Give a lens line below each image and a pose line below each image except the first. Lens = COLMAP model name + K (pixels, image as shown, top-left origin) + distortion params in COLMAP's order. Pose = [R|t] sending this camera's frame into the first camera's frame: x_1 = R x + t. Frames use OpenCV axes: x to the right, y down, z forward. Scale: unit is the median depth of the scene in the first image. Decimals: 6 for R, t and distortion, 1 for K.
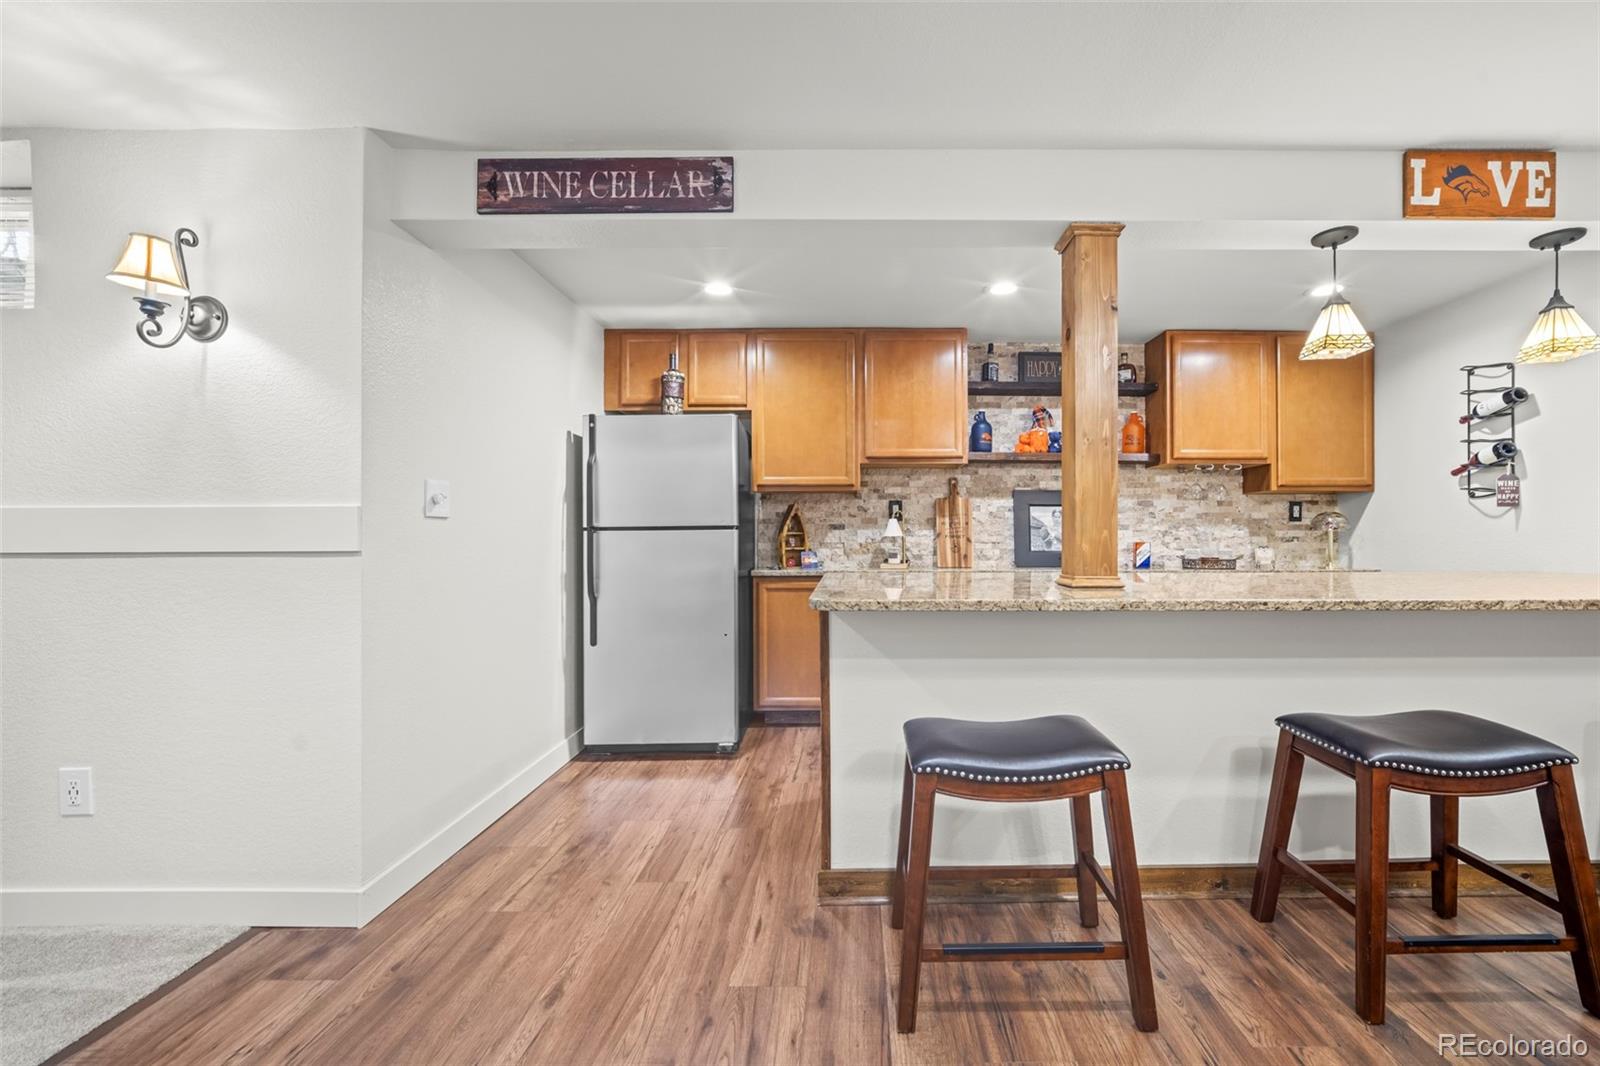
lens RADIAL K [[658.4, 0, 850.5], [0, 658.4, 532.6], [0, 0, 1]] dist [-0.025970, 0.011127]
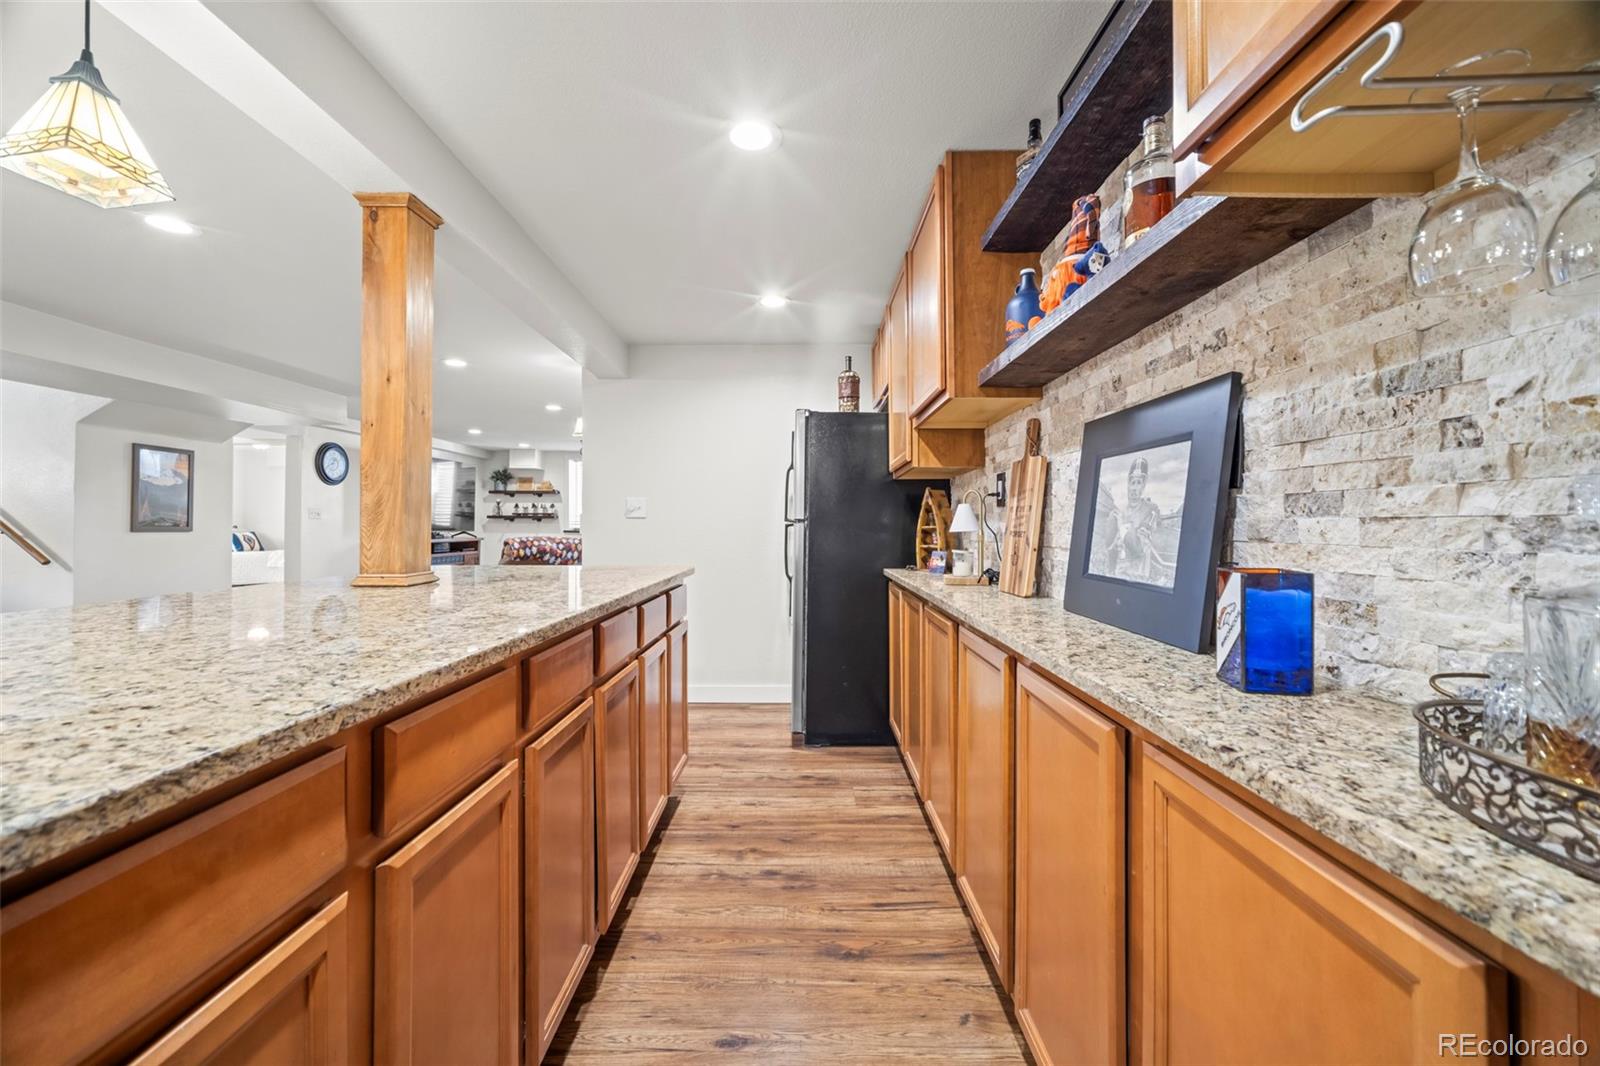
lens RADIAL K [[629.7, 0, 814.6], [0, 629.7, 528.4], [0, 0, 1]] dist [-0.026727, 0.009401]
pose [[-0.001168, 0.003617, -0.999993, 0.798971], [0.001201, 0.999993, 0.003616, -0.000825], [0.999999, -0.001197, -0.001173, 1.030998]]
